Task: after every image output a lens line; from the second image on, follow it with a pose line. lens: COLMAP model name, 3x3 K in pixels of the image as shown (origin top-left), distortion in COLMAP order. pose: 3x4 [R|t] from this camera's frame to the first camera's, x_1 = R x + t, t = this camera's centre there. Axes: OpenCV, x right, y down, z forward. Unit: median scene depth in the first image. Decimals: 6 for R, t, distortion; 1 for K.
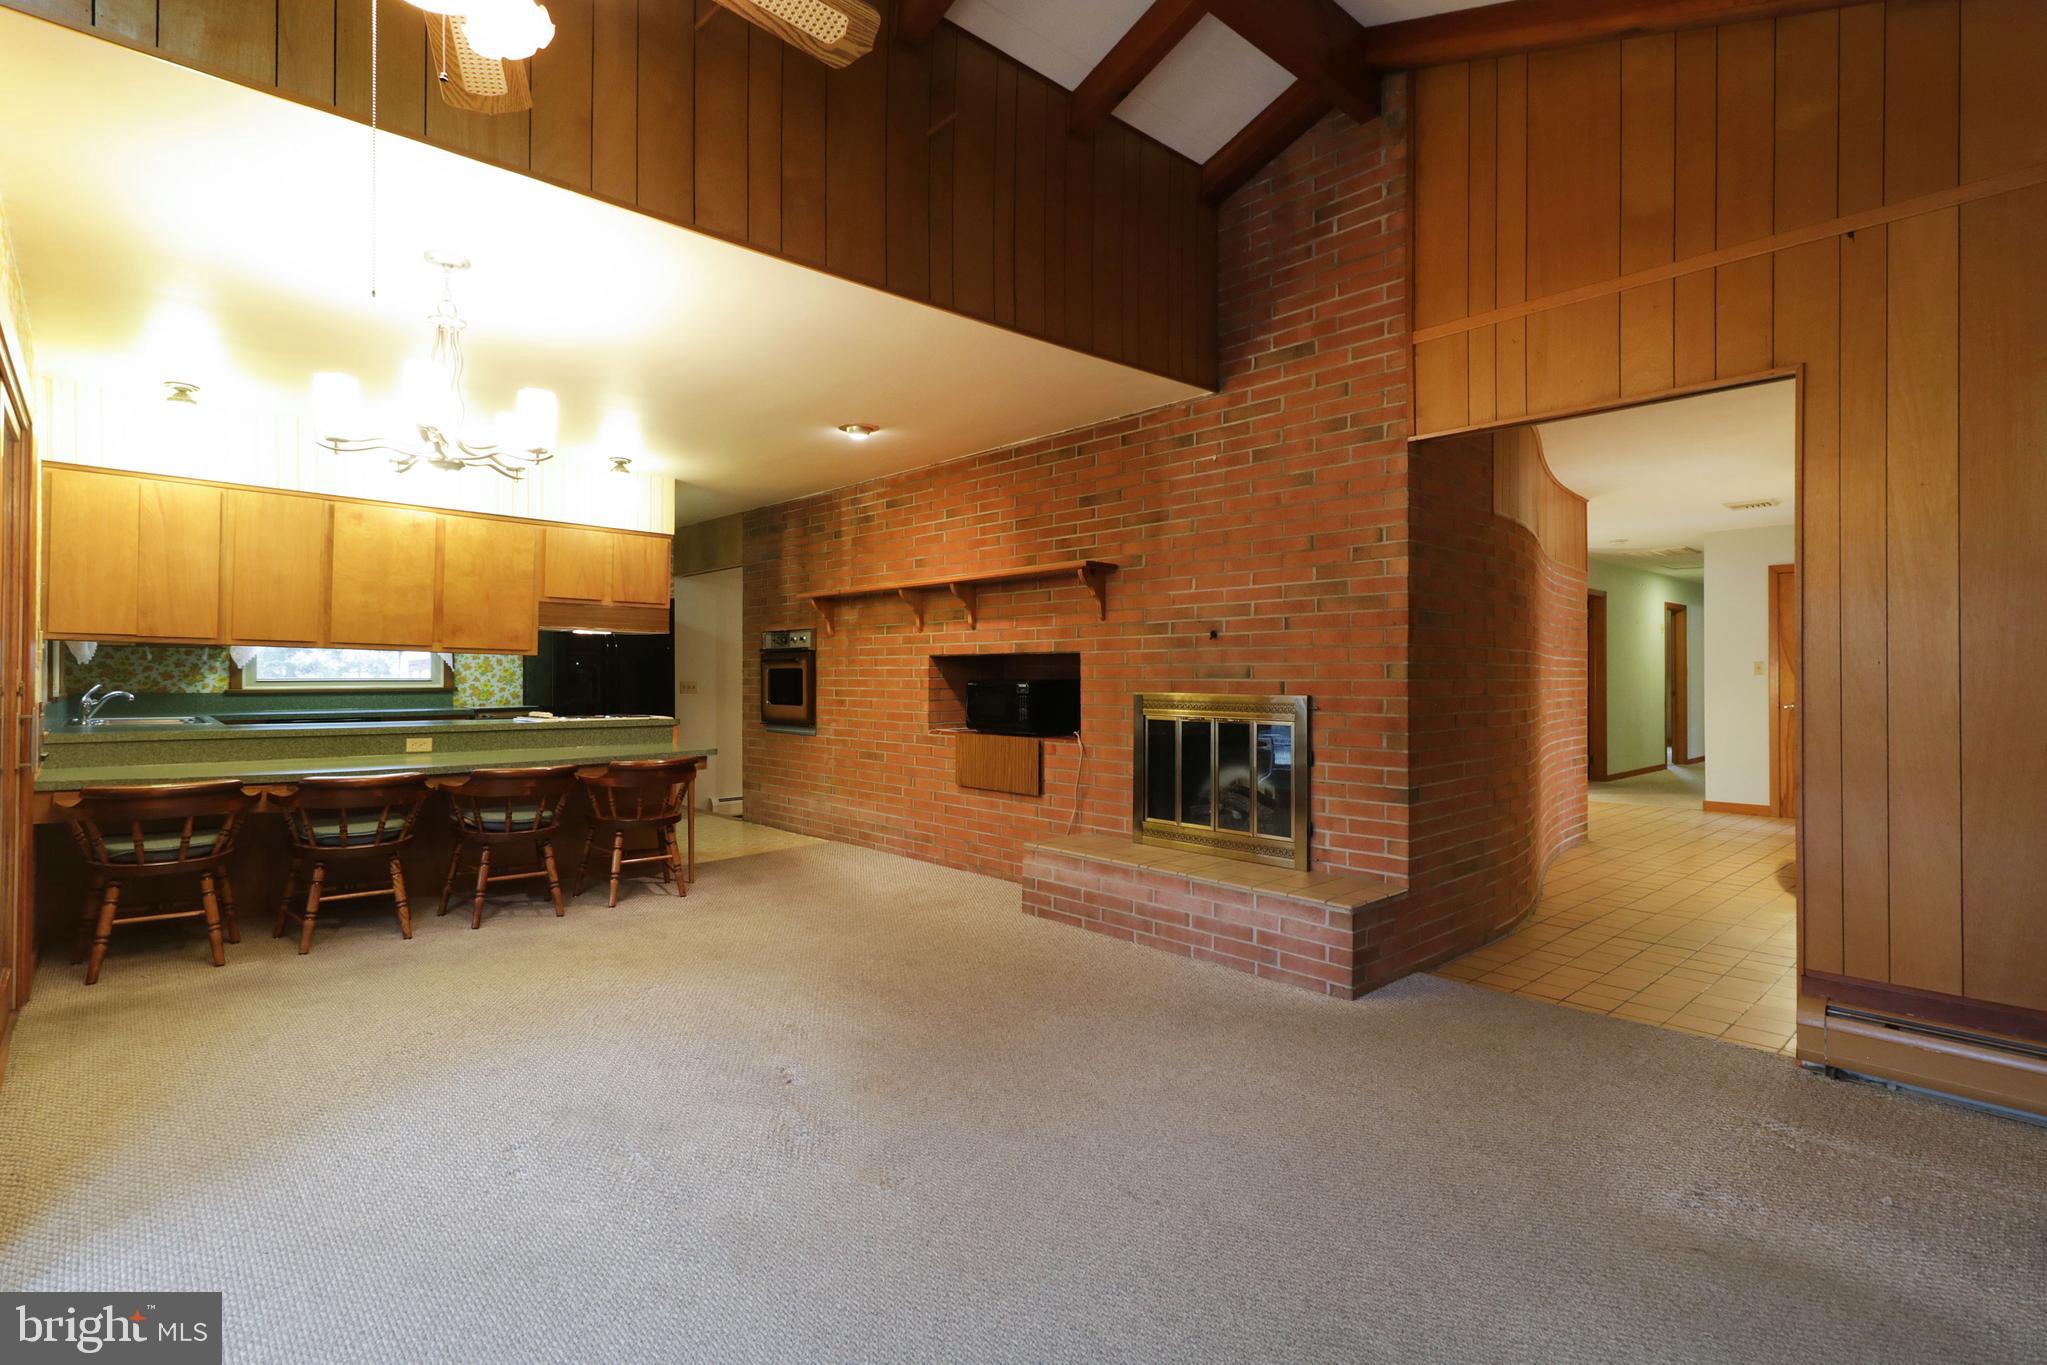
lens RADIAL K [[990.9, 0, 1027.4], [0, 990.9, 674.1], [0, 0, 1]] dist [0.002137, 0.000056]
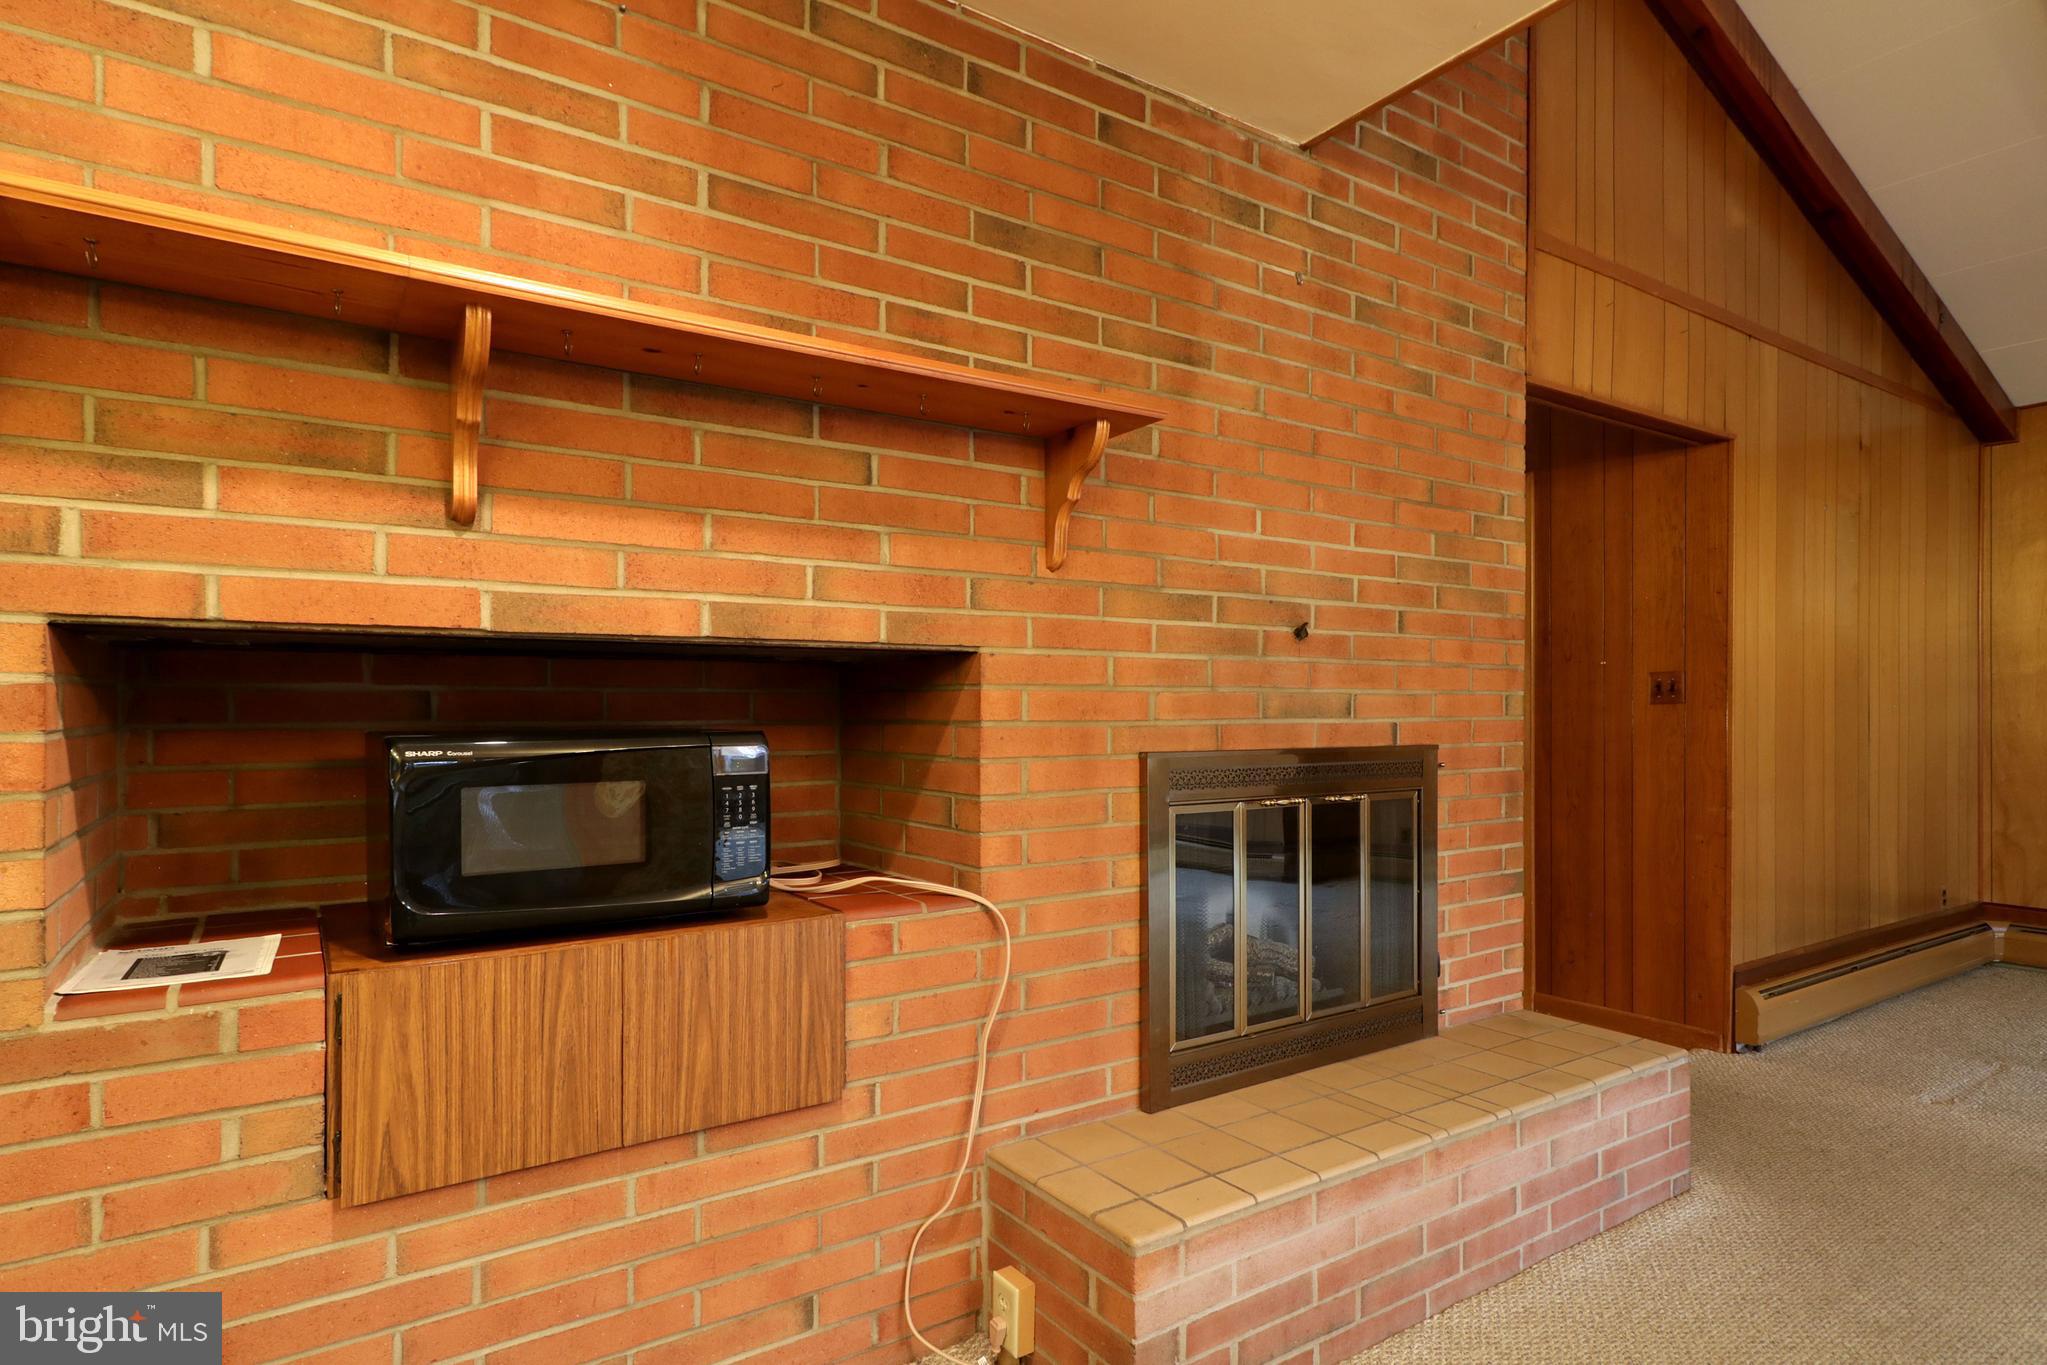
lens RADIAL K [[1139.2, 0, 1026.4], [0, 1139.2, 705.0], [0, 0, 1]] dist [0.007352, 0.000218]
pose [[0.125141, -0.007158, 0.992113, -0.390426], [-0.006425, 0.999947, 0.008025, -0.006060], [-0.992118, -0.007379, 0.125088, 1.034138]]
